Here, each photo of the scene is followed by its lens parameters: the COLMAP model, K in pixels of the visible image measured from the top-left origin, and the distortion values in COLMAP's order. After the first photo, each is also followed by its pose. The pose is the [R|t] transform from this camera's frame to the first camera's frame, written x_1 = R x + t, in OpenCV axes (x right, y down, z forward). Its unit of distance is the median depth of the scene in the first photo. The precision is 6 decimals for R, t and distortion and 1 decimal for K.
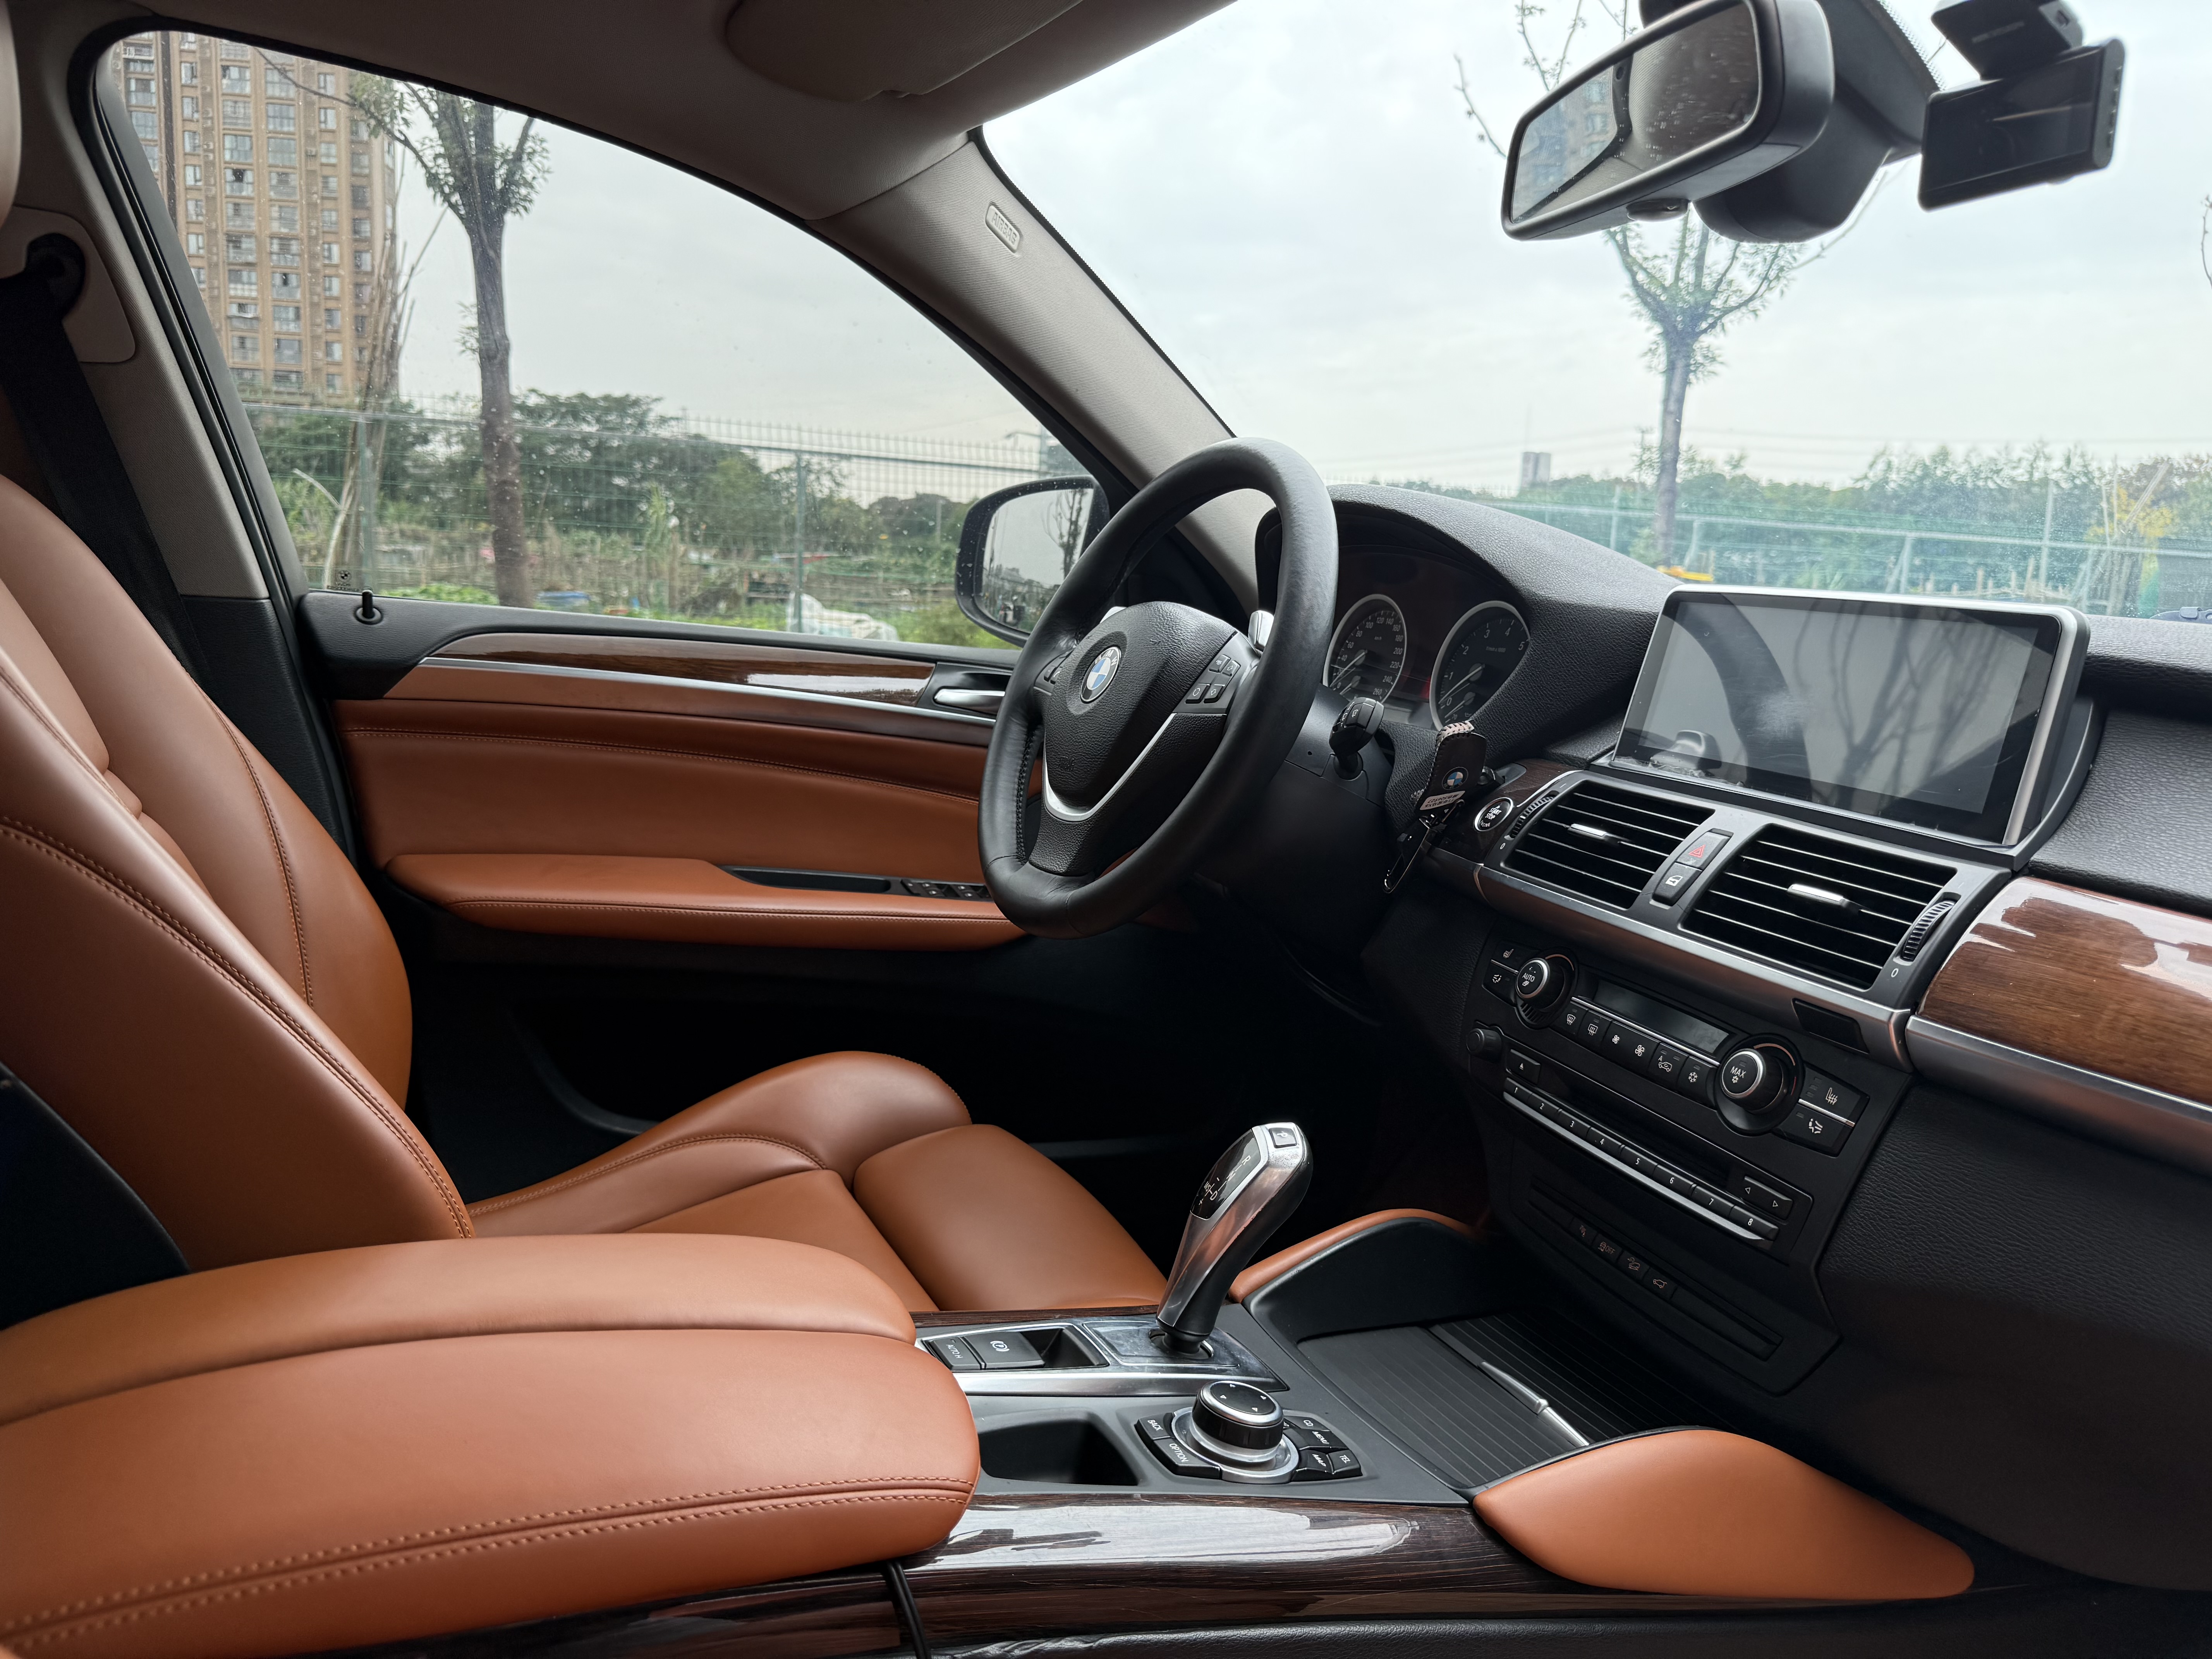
lens RADIAL K [[1556.3, 0, 1110.5], [0, 1556.3, 844.4], [0, 0, 1]] dist [0.052614, -0.118608]
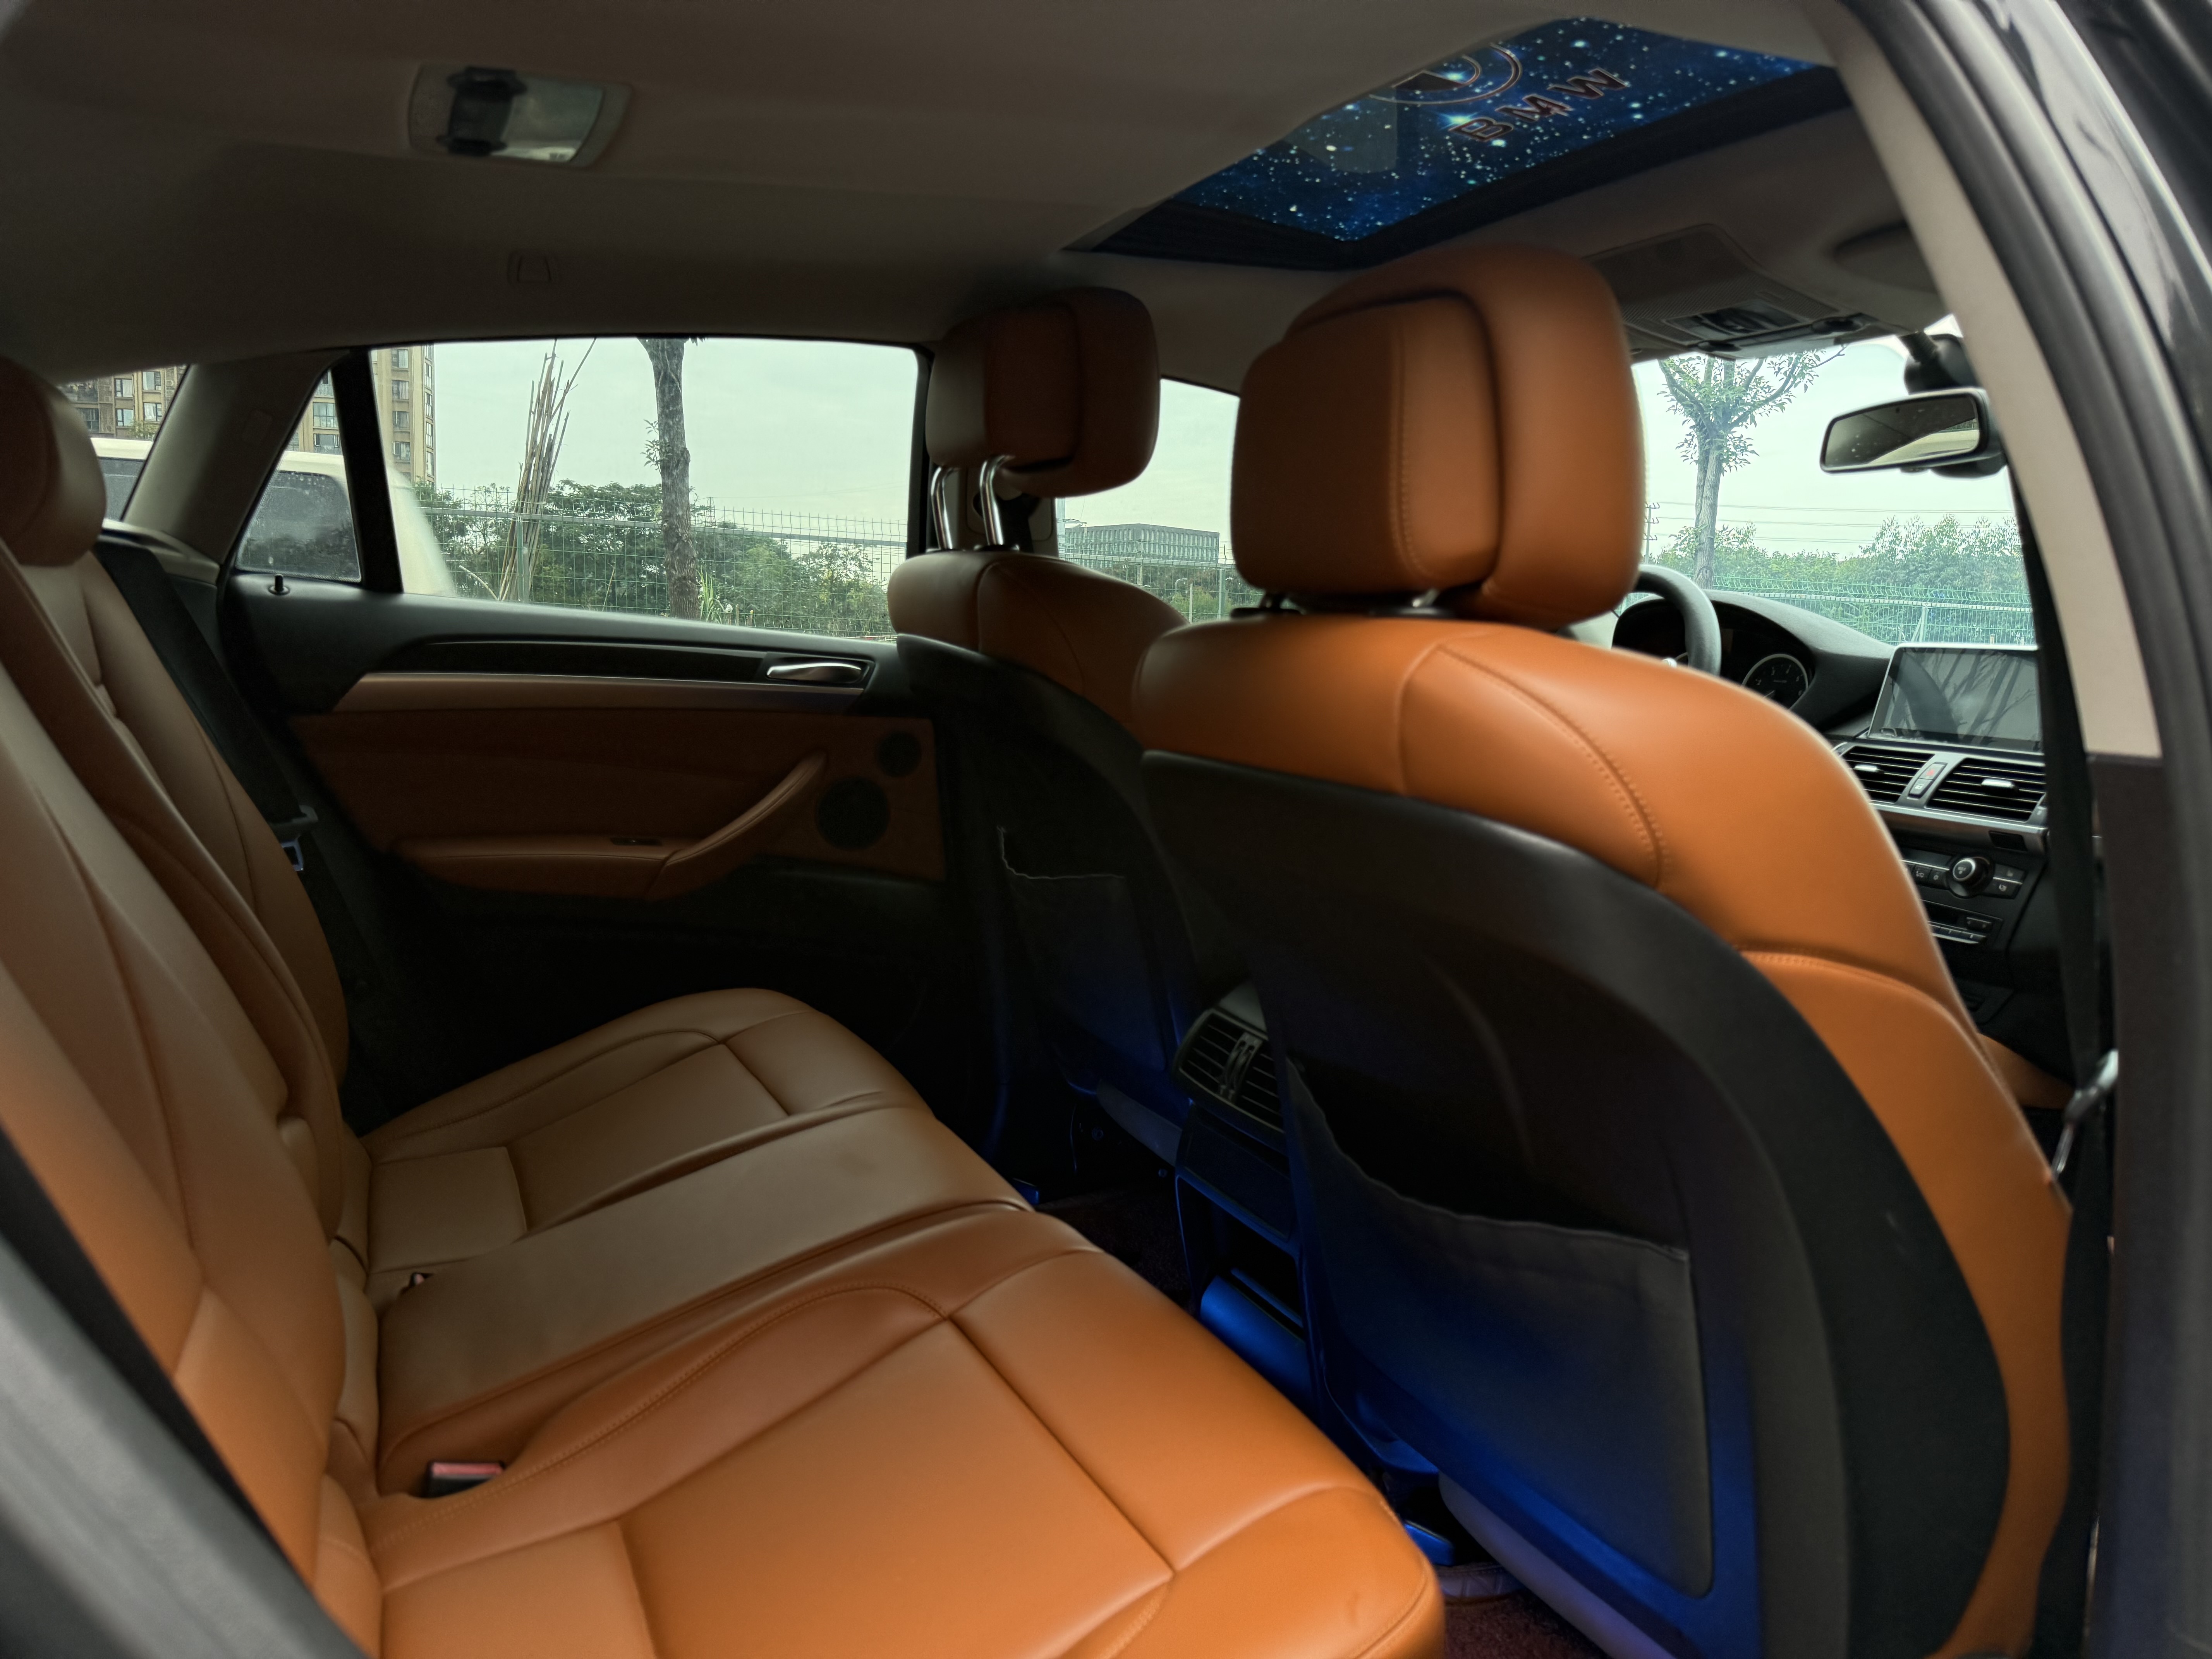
lens RADIAL K [[1523.9, 0, 1103.8], [0, 1523.9, 850.4], [0, 0, 1]] dist [0.090067, -0.160276]
pose [[0.999825, -0.010290, -0.015635, -0.580901], [0.009610, 0.999031, -0.042954, 0.157759], [0.016061, 0.042796, 0.998955, -0.885069]]
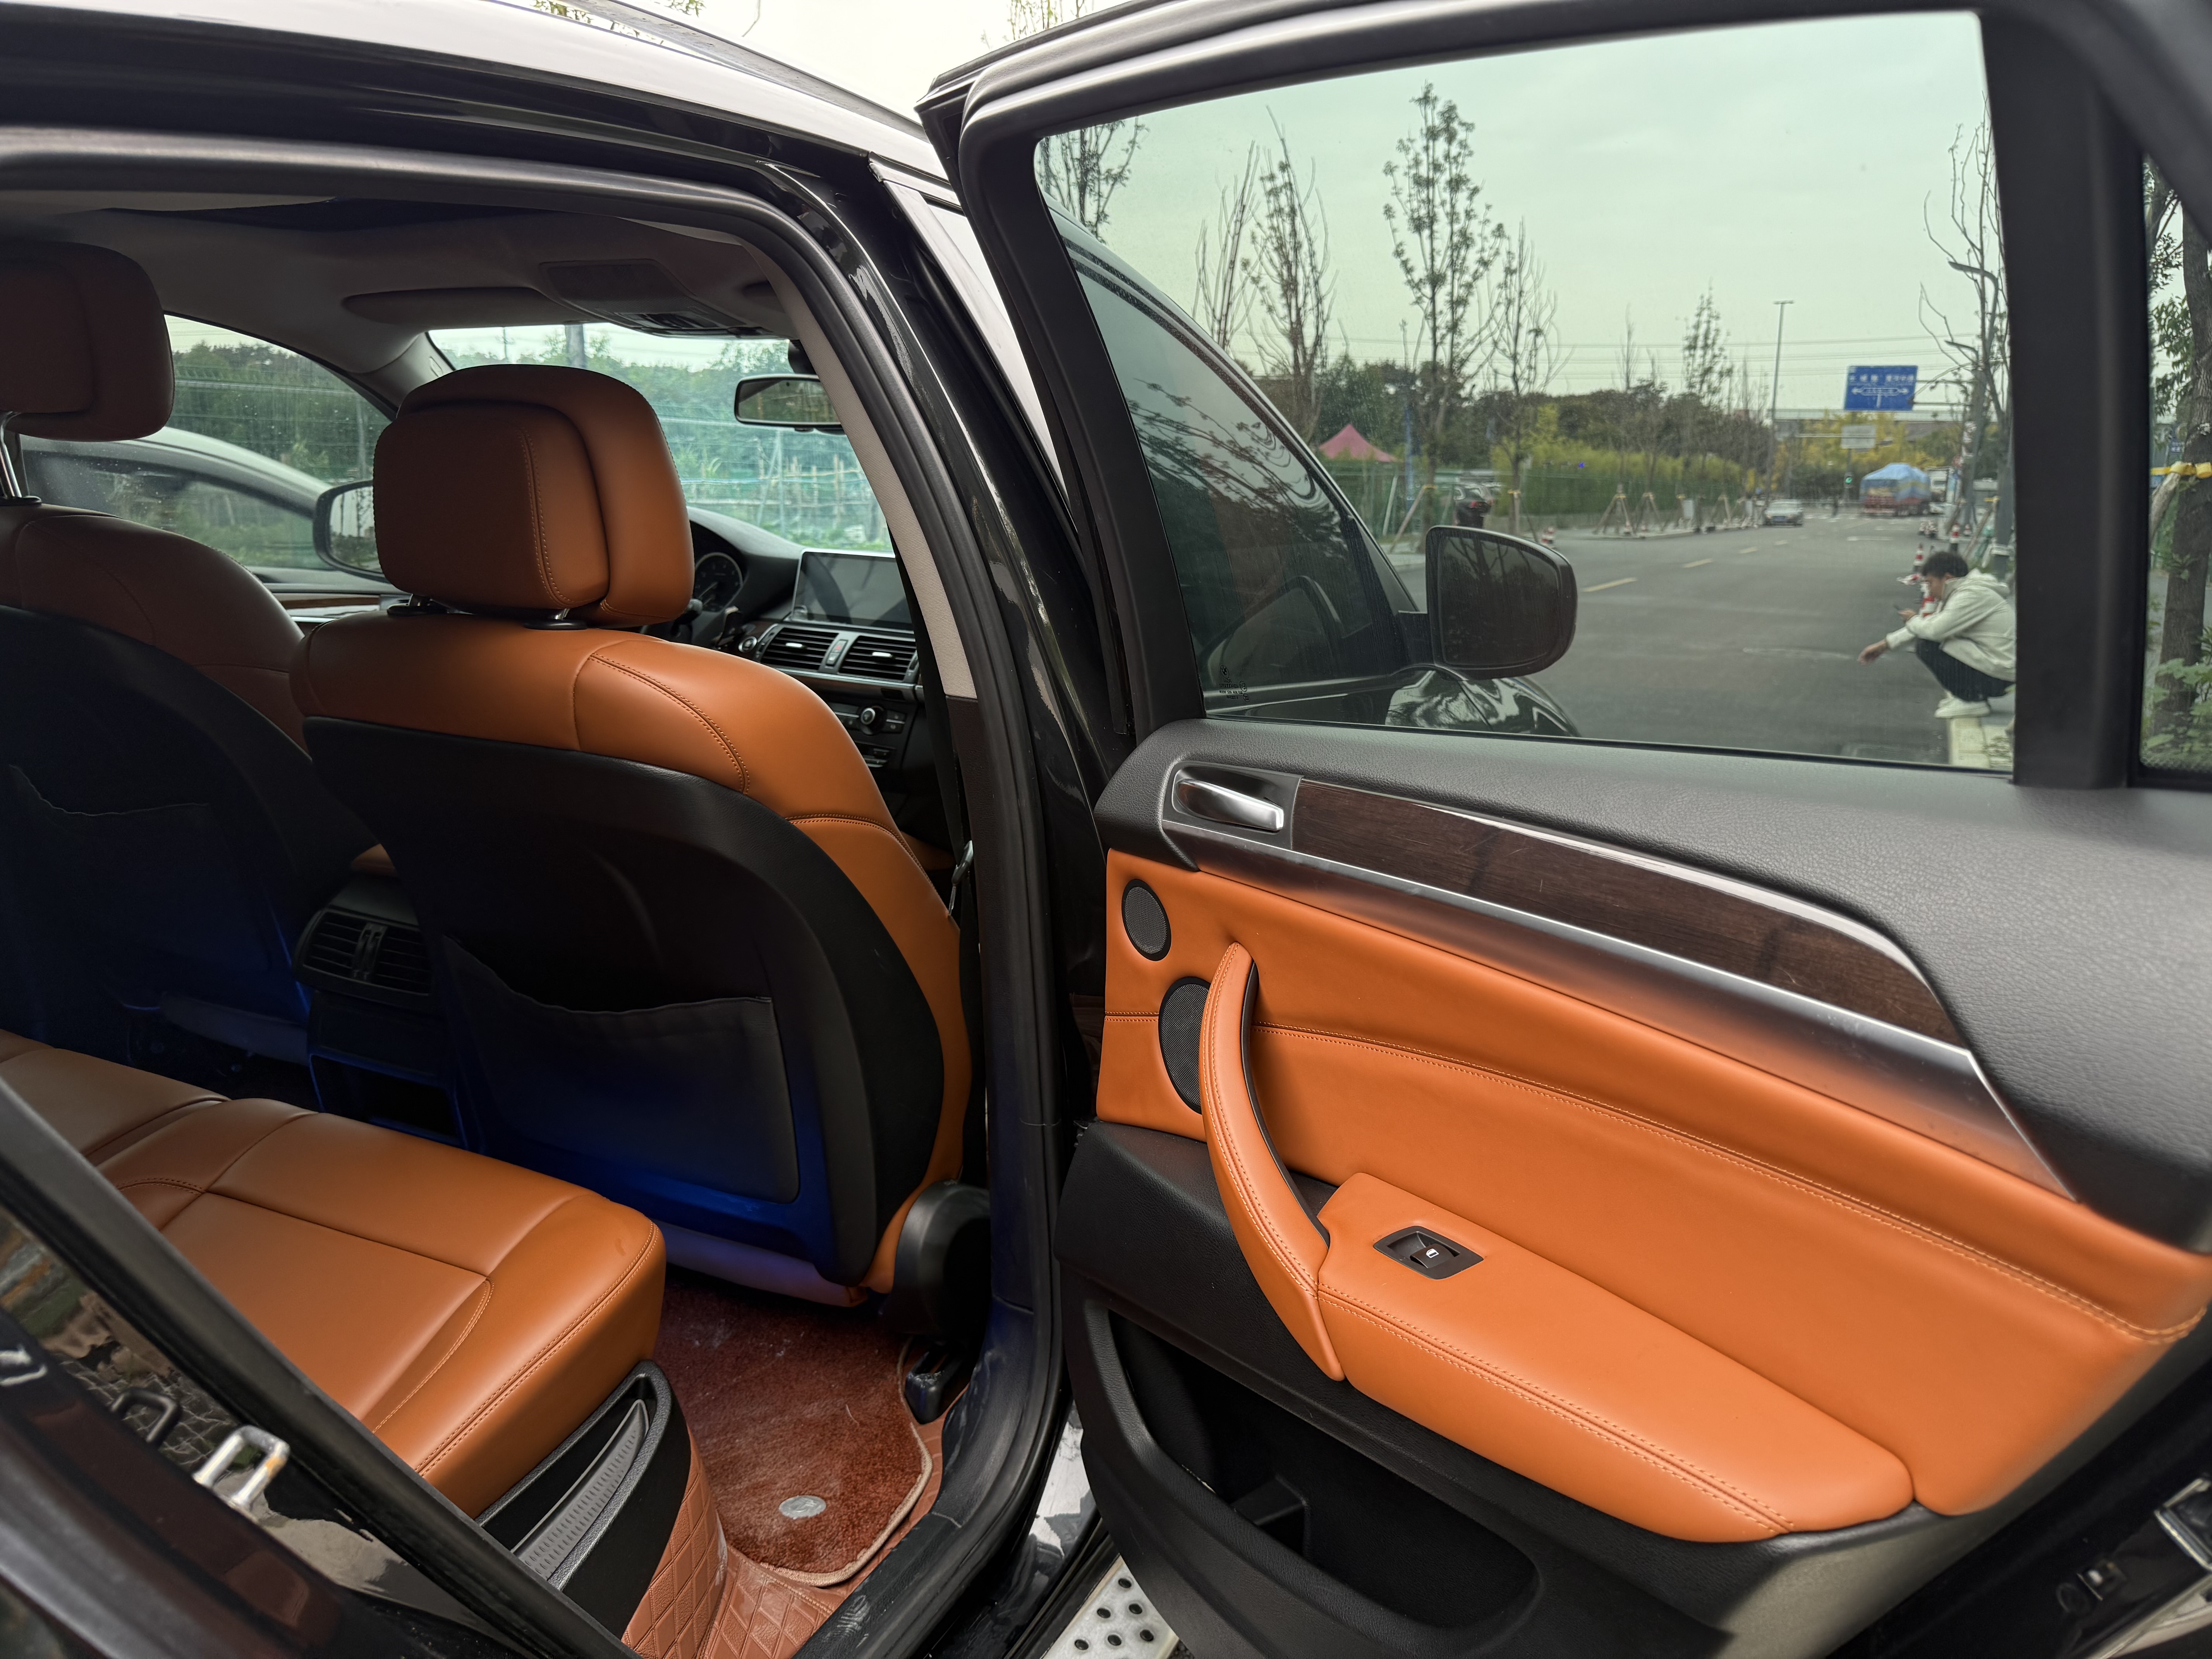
lens RADIAL K [[1542.2, 0, 1105.2], [0, 1542.2, 825.1], [0, 0, 1]] dist [0.014978, -0.046615]
pose [[0.781966, -0.161608, 0.602007, -0.860507], [0.123987, 0.986833, 0.103863, 0.080154], [-0.610865, -0.006576, 0.791707, -1.329895]]
